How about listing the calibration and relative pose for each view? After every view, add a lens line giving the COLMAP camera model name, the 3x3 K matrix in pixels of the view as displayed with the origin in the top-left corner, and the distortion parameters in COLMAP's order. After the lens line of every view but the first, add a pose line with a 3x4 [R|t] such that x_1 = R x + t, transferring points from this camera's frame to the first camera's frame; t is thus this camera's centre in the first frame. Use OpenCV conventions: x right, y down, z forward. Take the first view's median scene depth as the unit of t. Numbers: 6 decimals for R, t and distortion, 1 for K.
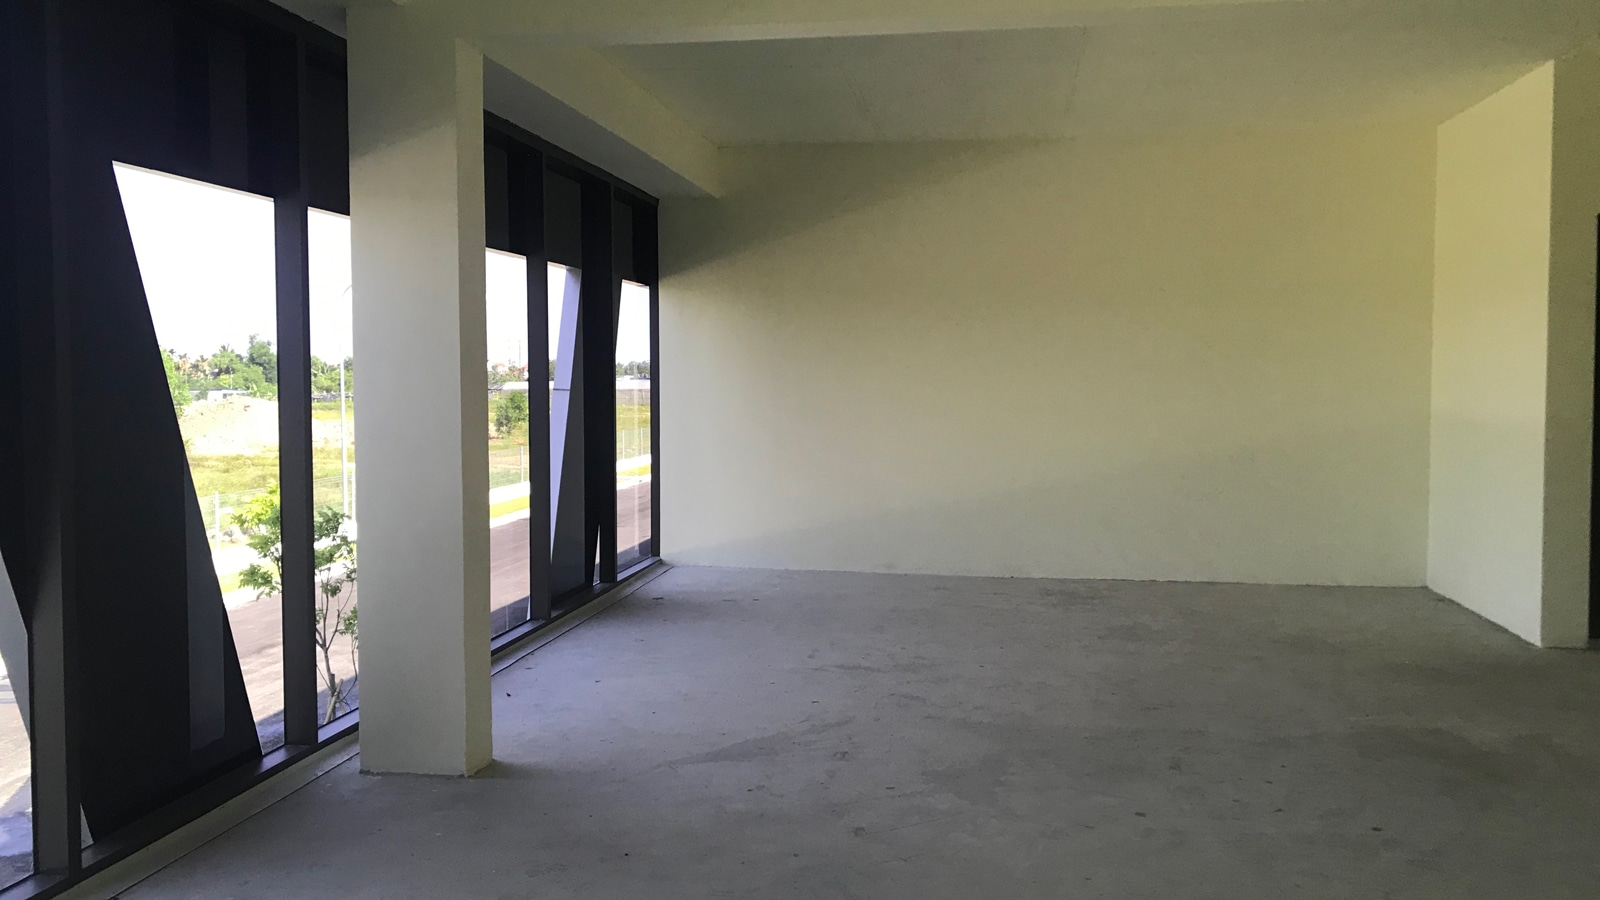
lens RADIAL K [[1303.6, 0, 800.0], [0, 1303.6, 450.0], [0, 0, 1]] dist [0.020929, 0.003685]
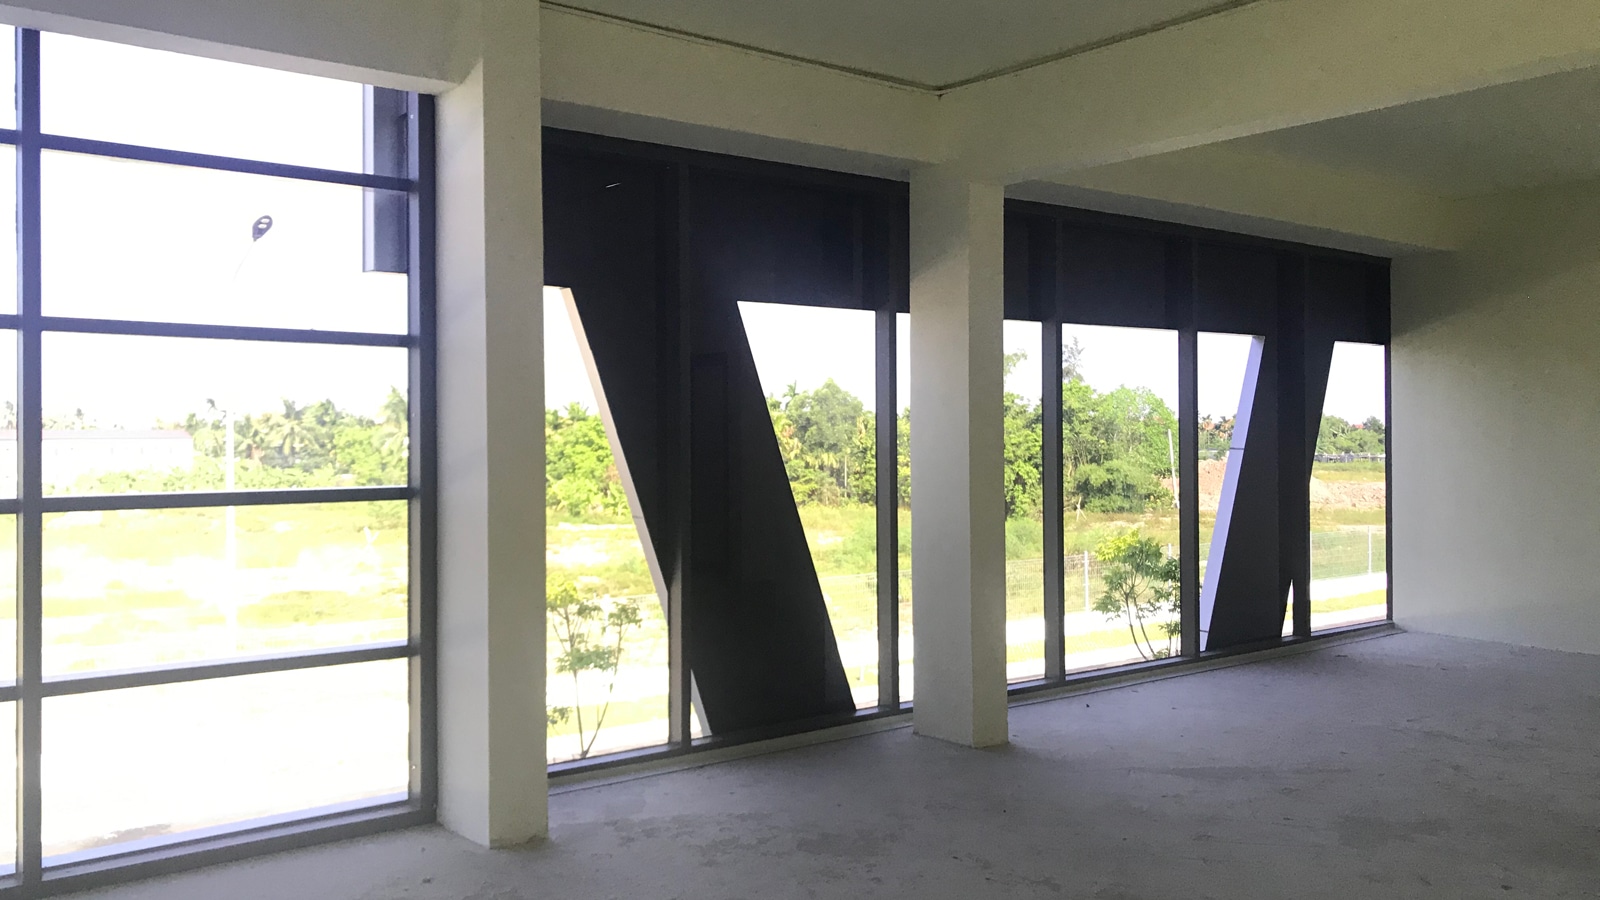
lens RADIAL K [[1326.9, 0, 800.0], [0, 1326.9, 450.0], [0, 0, 1]] dist [0.001610, 0.003269]
pose [[0.737106, 0.006113, -0.675750, 0.241233], [-0.037231, 0.998808, -0.031576, 0.002251], [0.674751, 0.048434, 0.736455, -0.041230]]
